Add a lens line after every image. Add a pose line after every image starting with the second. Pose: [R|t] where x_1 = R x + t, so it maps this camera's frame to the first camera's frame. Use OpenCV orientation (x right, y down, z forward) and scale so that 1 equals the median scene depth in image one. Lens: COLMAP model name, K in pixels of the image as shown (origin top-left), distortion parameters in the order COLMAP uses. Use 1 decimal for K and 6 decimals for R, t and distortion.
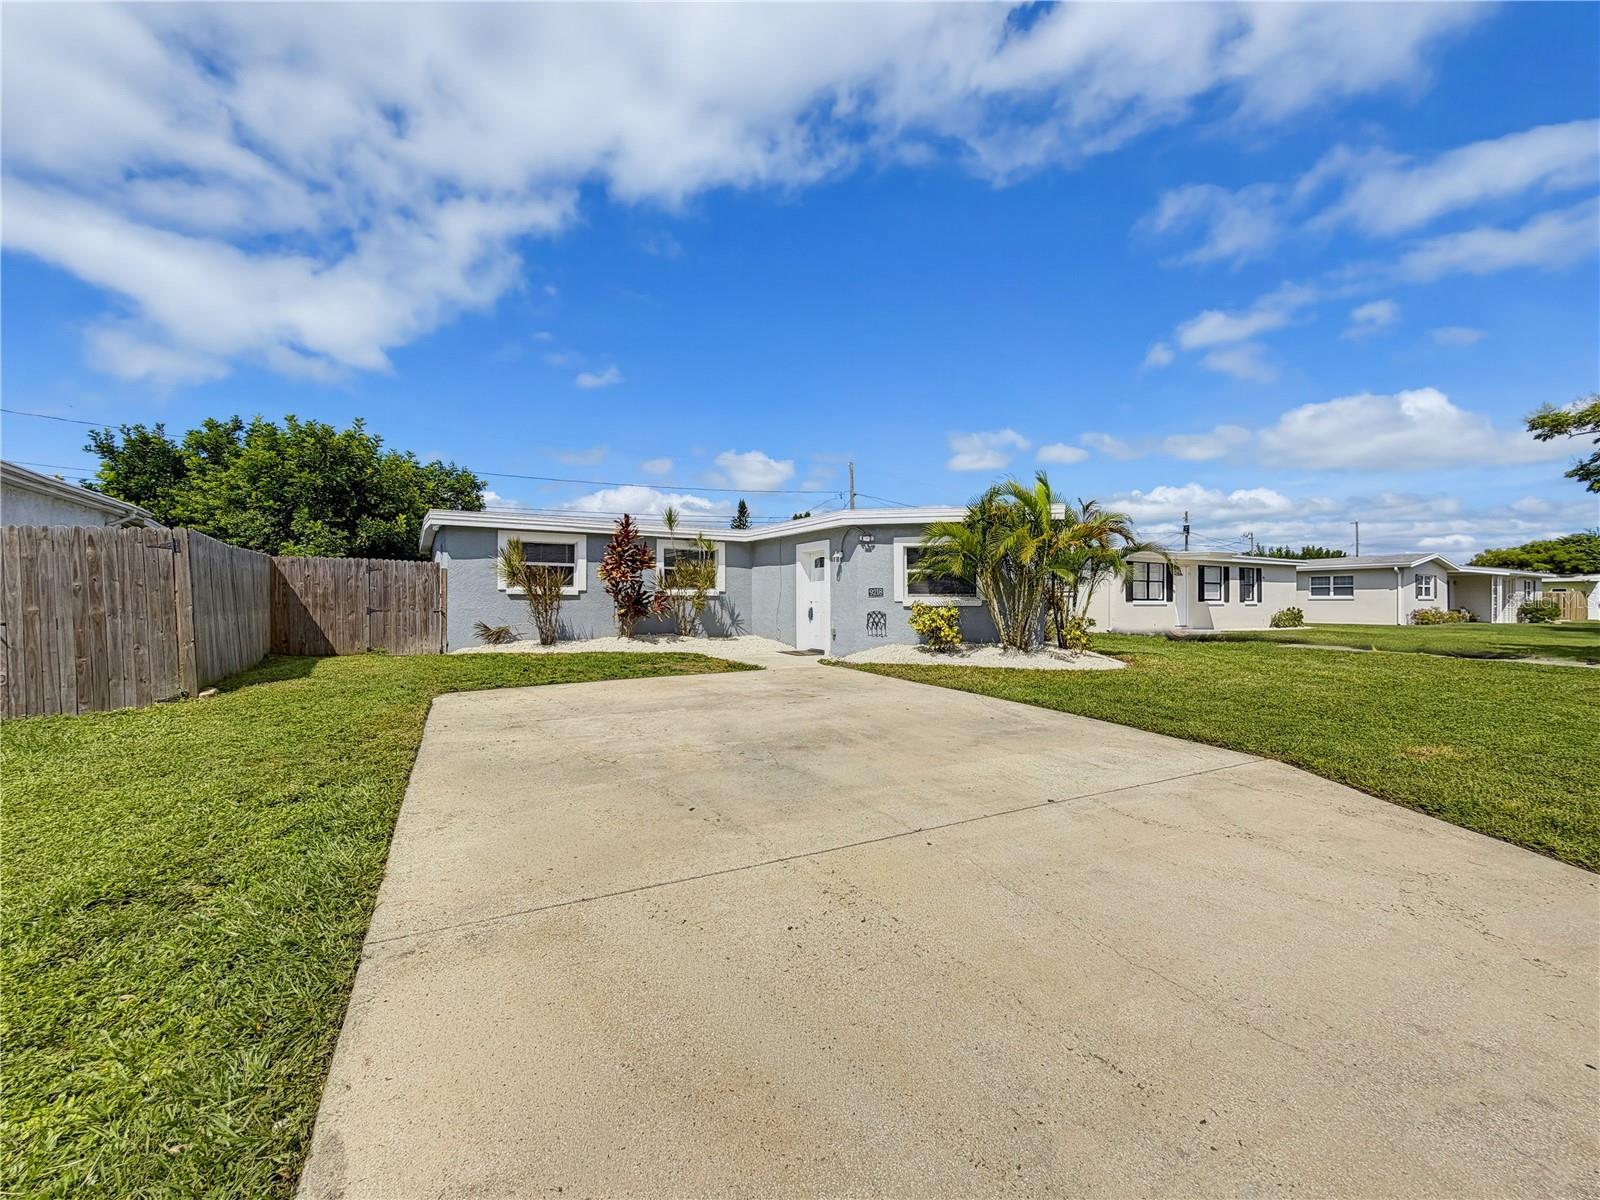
lens RADIAL K [[642.8, 0, 802.2], [0, 642.8, 600.0], [0, 0, 1]] dist [0.002175, 0.001403]
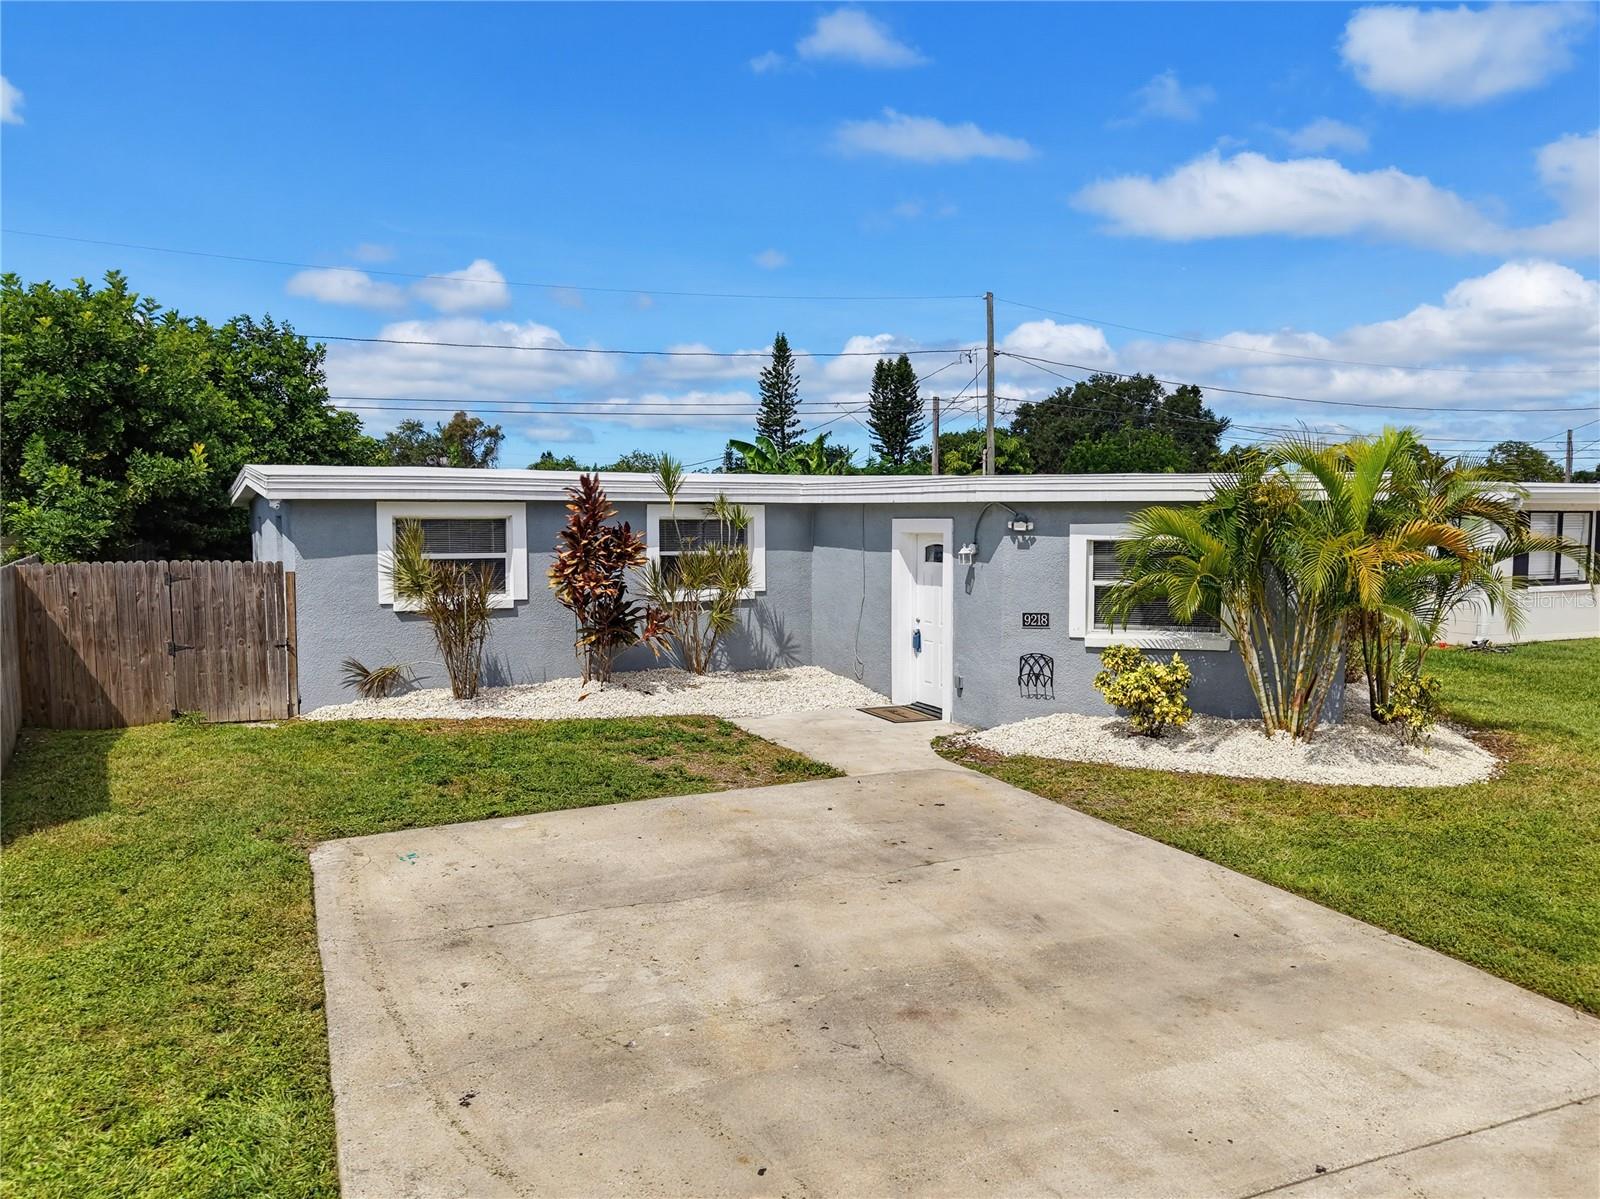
lens RADIAL K [[1194.6, 0, 803.3], [0, 1194.6, 605.1], [0, 0, 1]] dist [0.054132, -0.059698]
pose [[0.997355, 0.006212, -0.072423, -0.012524], [-0.000436, 0.996836, 0.079490, -0.106303], [0.072687, -0.079248, 0.994201, -0.056255]]
